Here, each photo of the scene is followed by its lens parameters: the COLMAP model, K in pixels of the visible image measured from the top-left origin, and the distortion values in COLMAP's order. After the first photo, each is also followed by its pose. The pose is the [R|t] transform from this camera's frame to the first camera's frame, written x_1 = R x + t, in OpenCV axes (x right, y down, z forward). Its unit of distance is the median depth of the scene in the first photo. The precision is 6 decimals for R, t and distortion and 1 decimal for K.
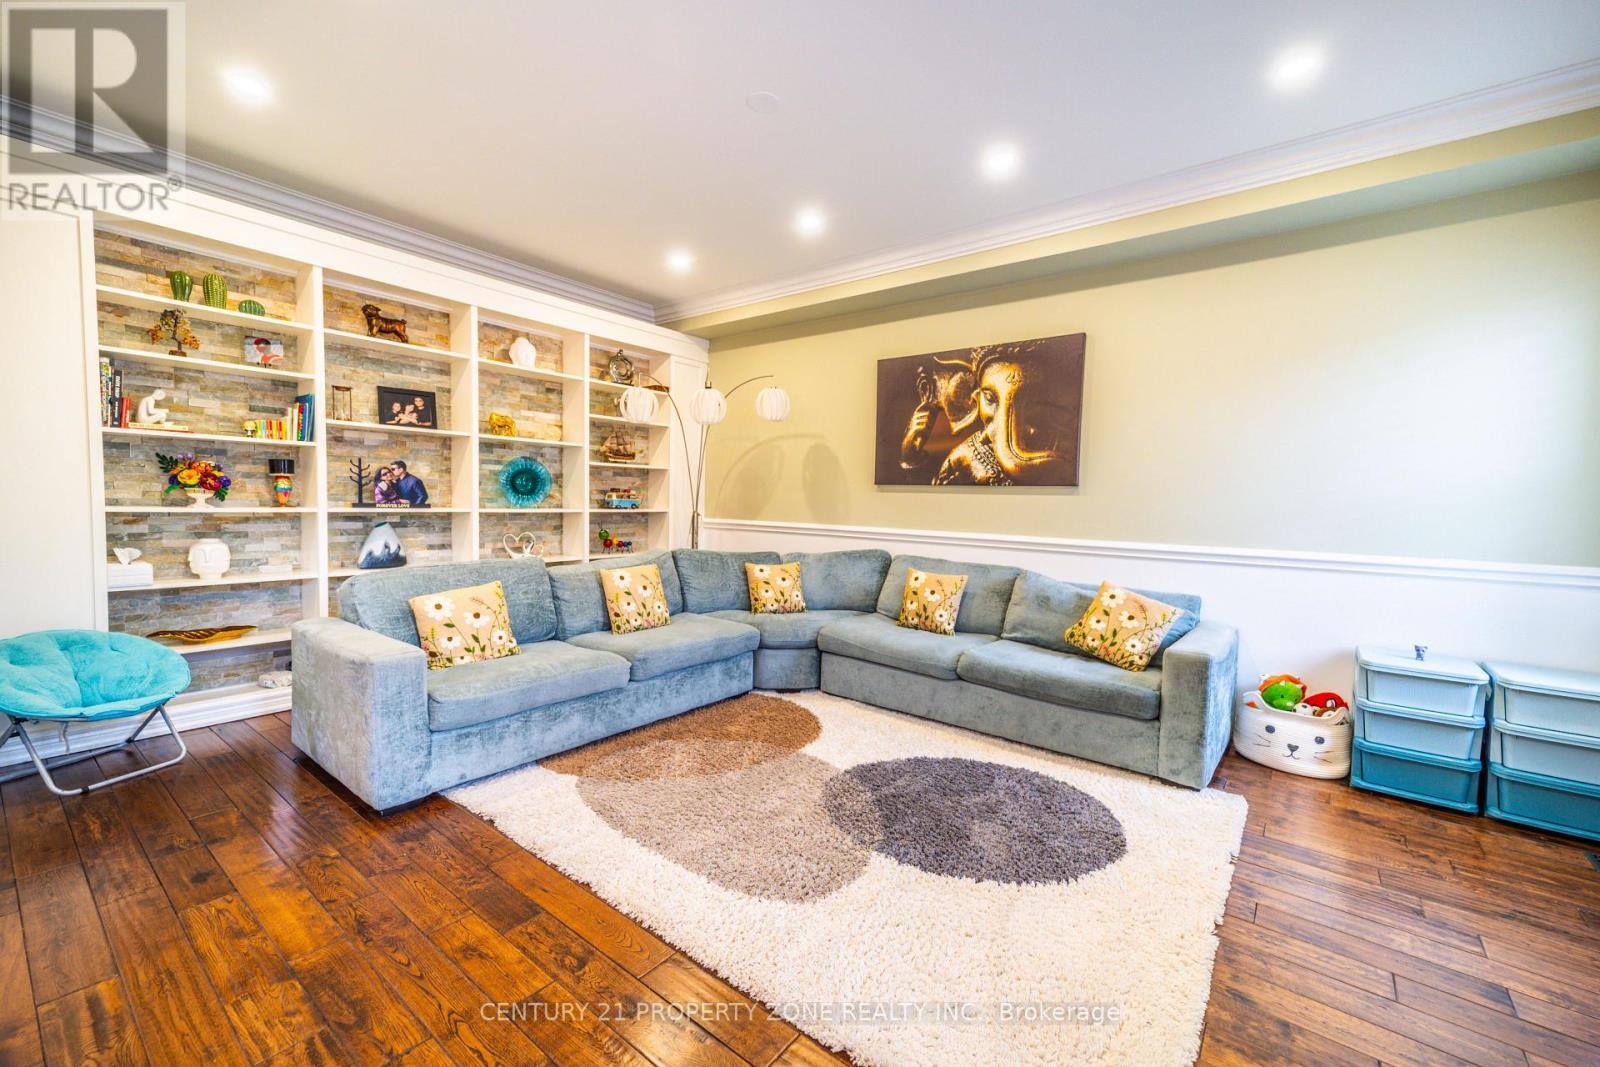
lens RADIAL K [[622.2, 0, 797.1], [0, 622.2, 529.3], [0, 0, 1]] dist [0.004423, 0.000093]
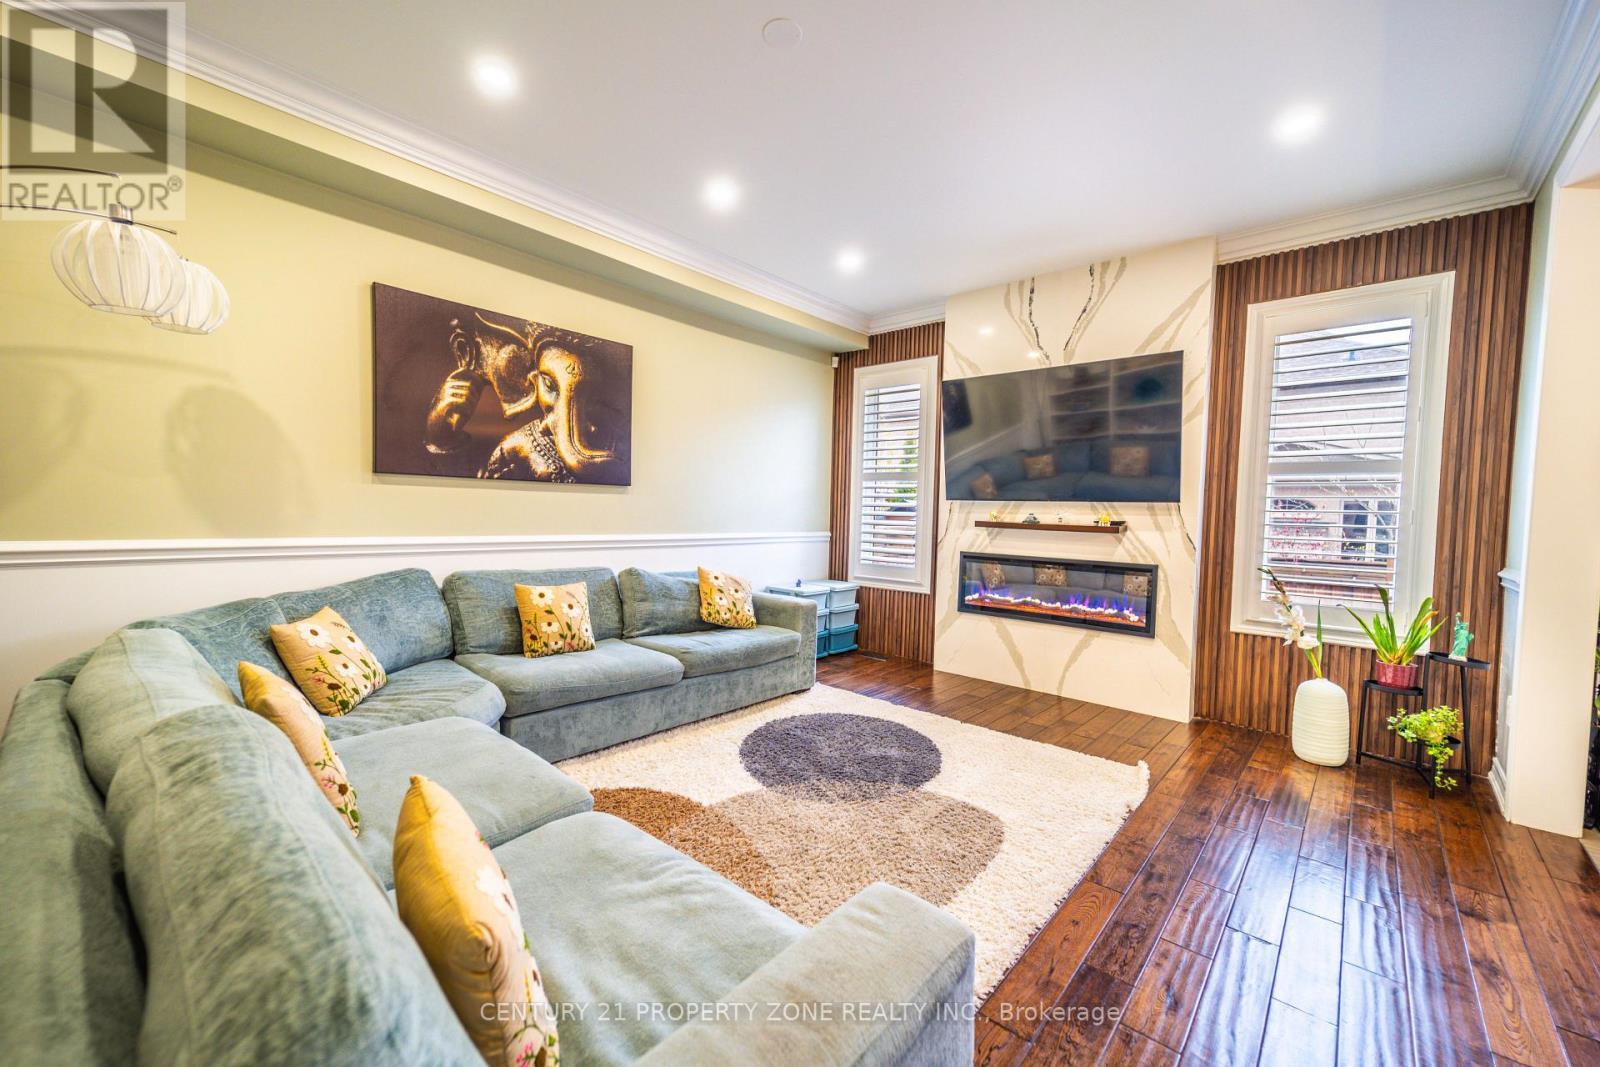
lens RADIAL K [[622.2, 0, 794.7], [0, 622.2, 533.6], [0, 0, 1]] dist [0.004423, 0.000093]
pose [[0.087697, -0.062059, 0.994212, -0.566997], [0.022398, 0.997928, 0.060315, -0.042111], [-0.995895, 0.016979, 0.088905, 0.568519]]
